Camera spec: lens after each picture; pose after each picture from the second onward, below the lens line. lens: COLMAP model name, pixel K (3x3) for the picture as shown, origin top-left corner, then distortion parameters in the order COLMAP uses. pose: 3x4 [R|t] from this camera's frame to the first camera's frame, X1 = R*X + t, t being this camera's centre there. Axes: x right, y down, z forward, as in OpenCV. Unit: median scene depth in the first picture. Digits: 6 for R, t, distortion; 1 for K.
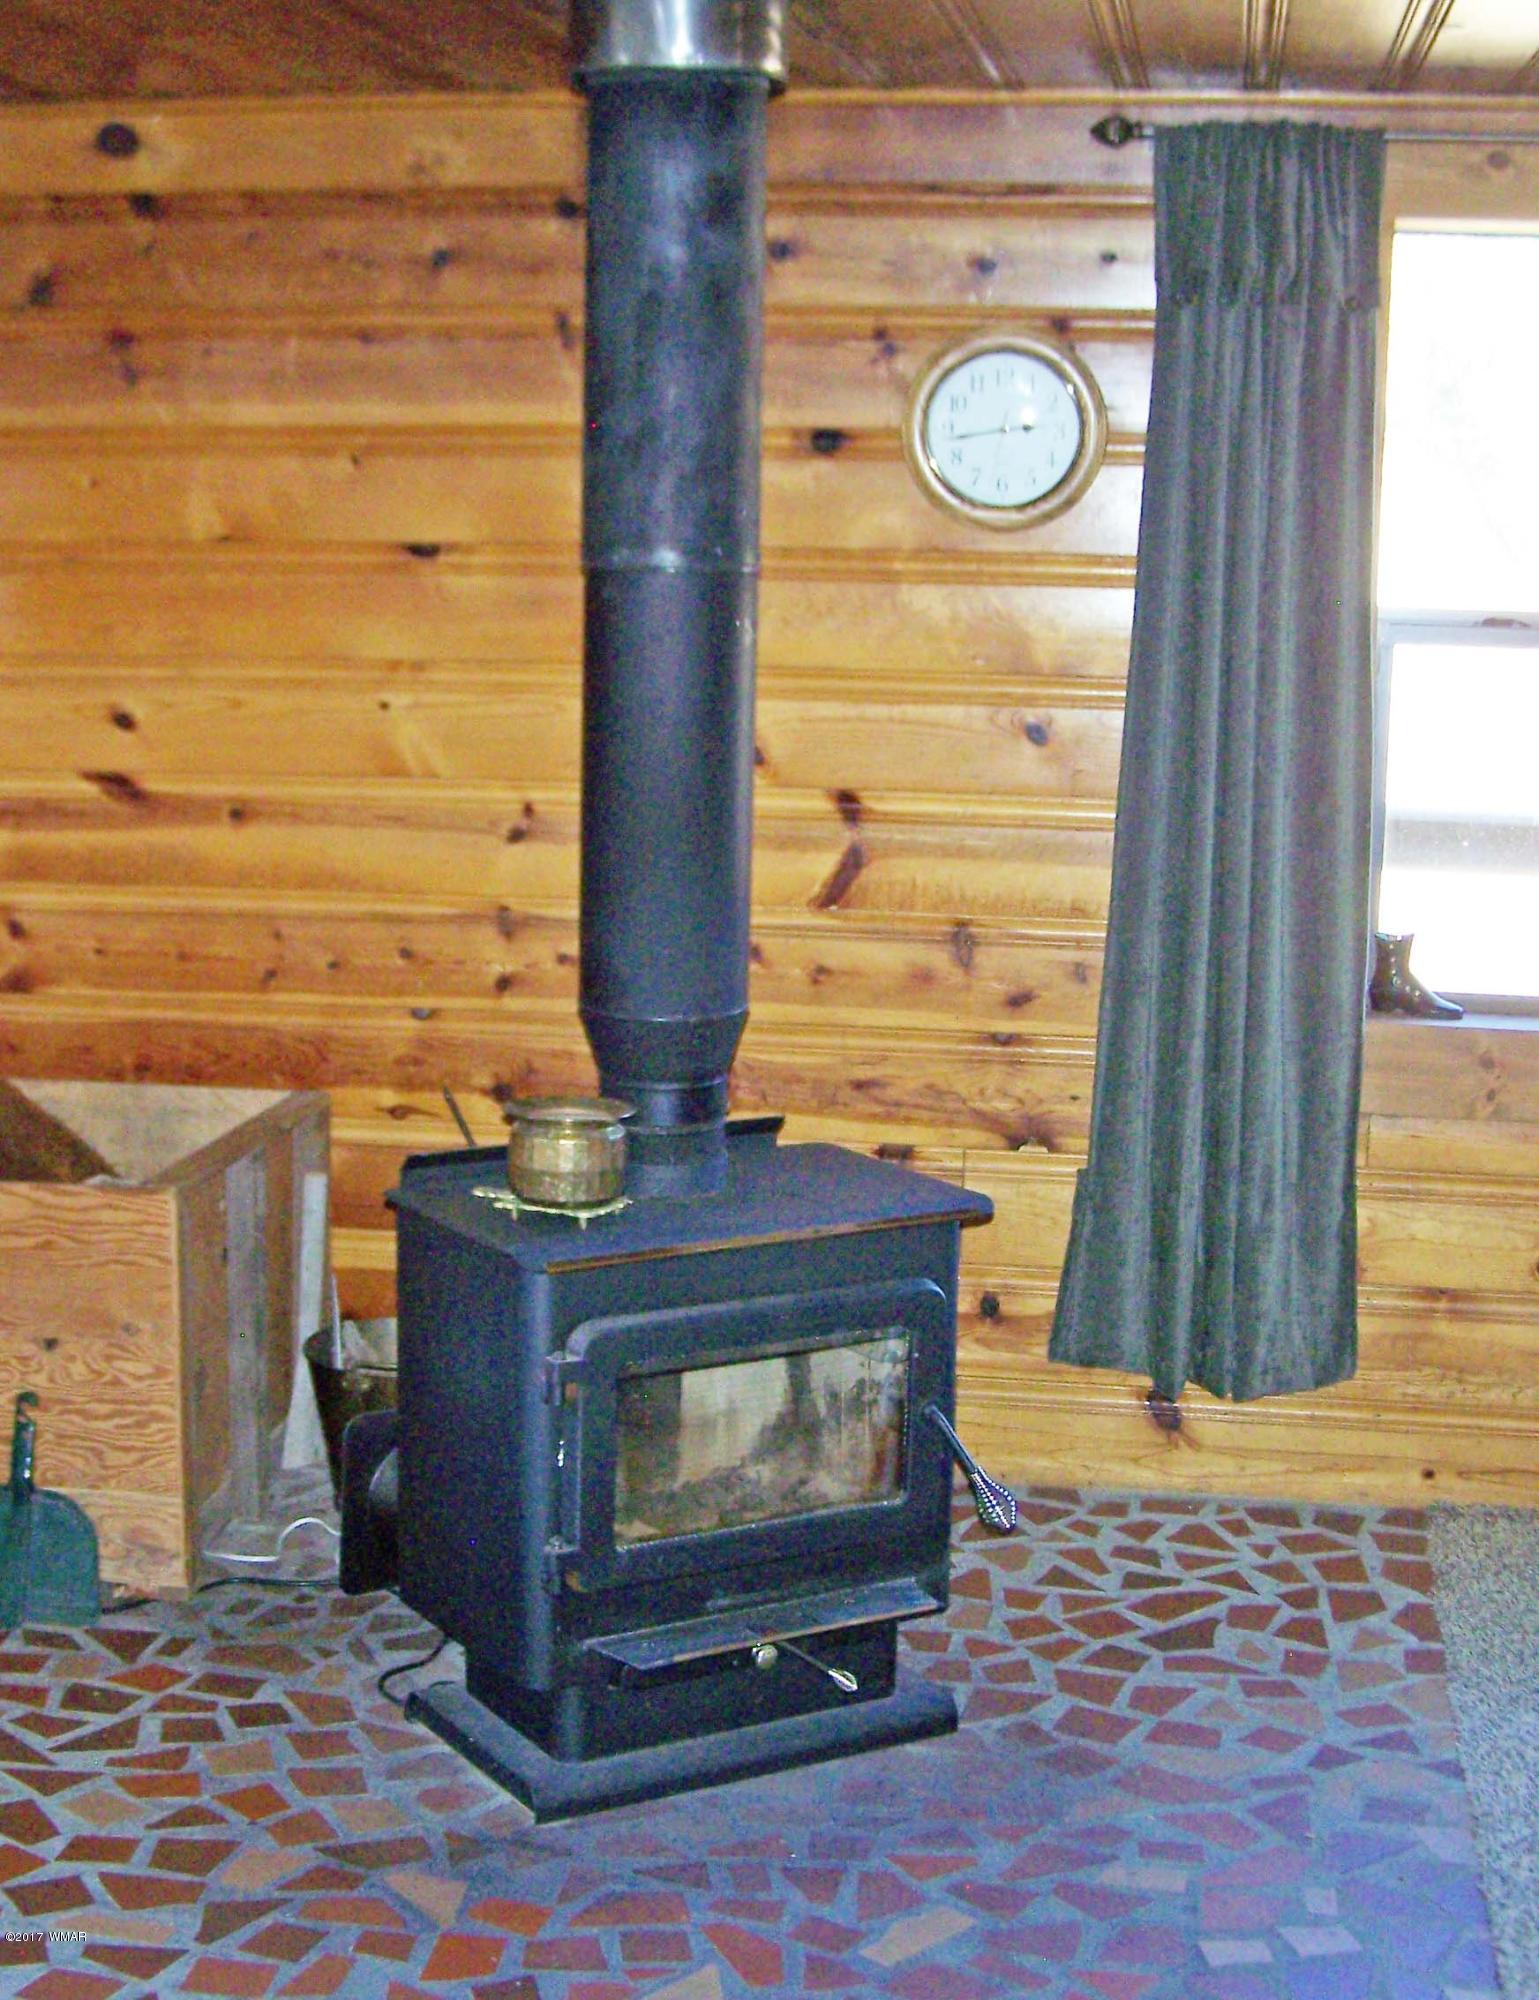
lens RADIAL K [[3236.2, 0, 768.4], [0, 3236.2, 1010.8], [0, 0, 1]] dist [-0.094007, 0.000000]
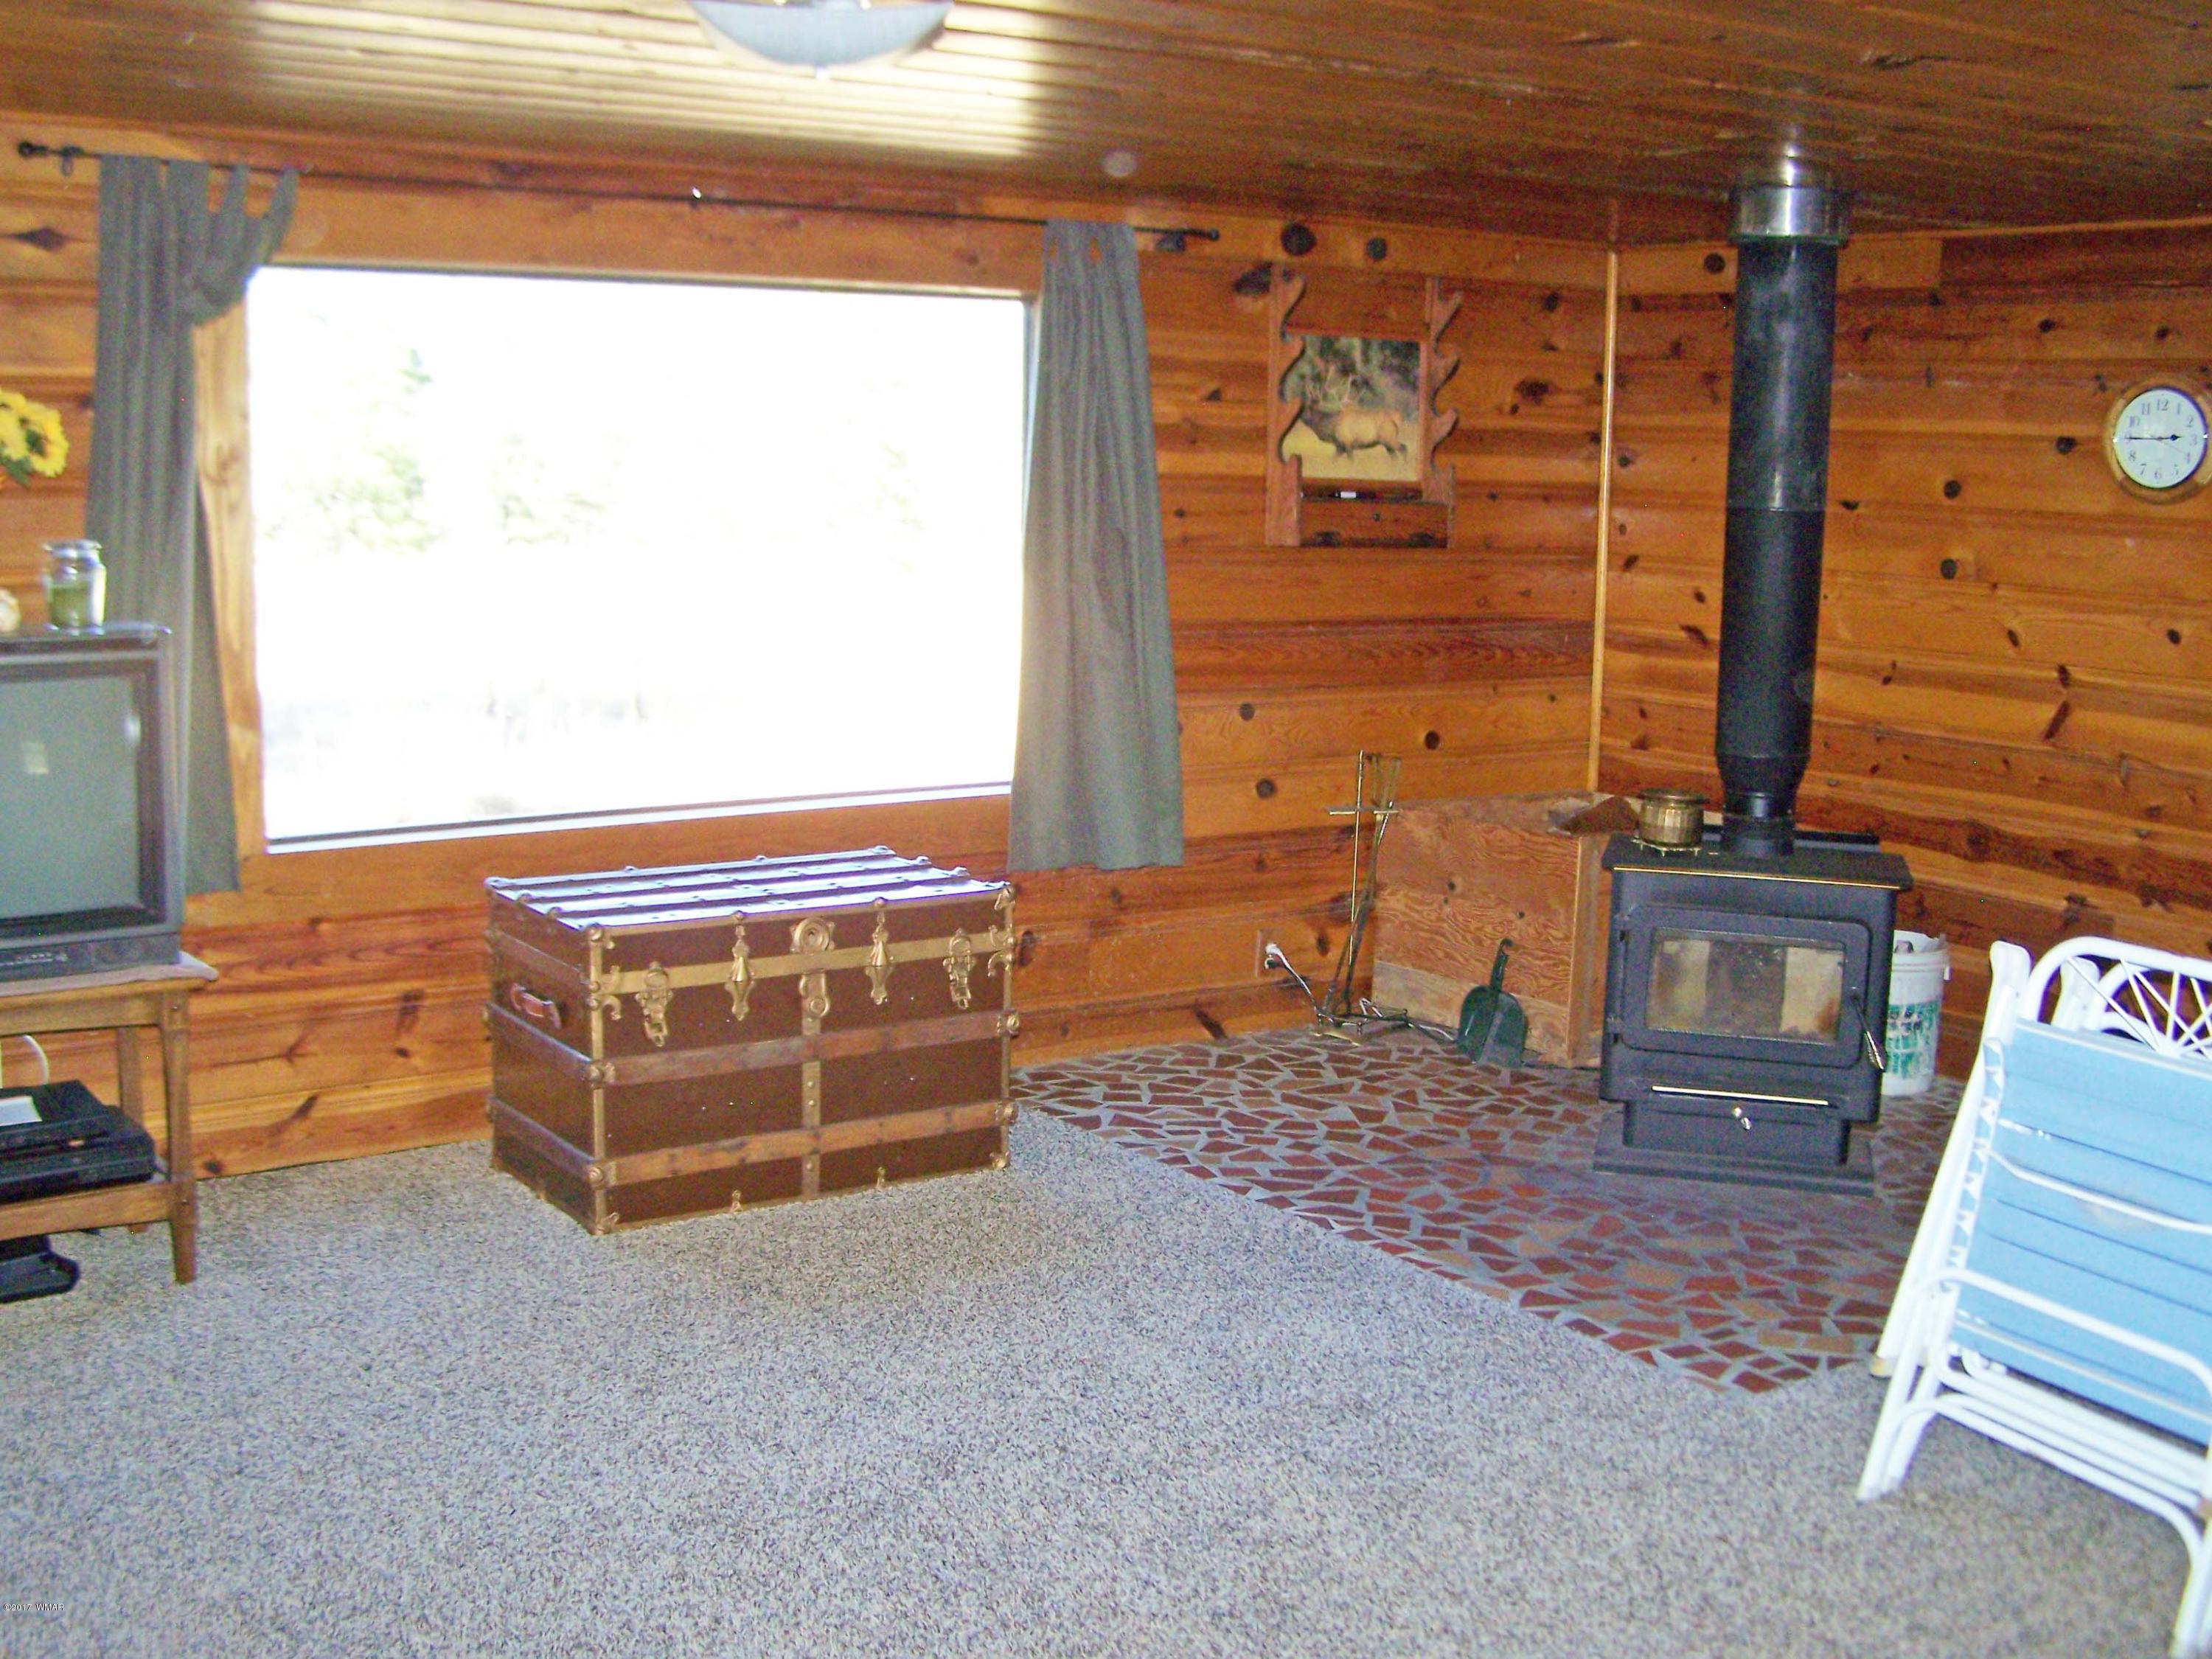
lens RADIAL K [[2491.7, 0, 1106.8], [0, 2491.7, 817.7], [0, 0, 1]] dist [0.008466, 0.000000]
pose [[0.734433, 0.122649, -0.667506, 0.574383], [-0.141159, 0.989632, 0.026526, 0.044666], [0.663839, 0.074743, 0.744131, -0.244081]]
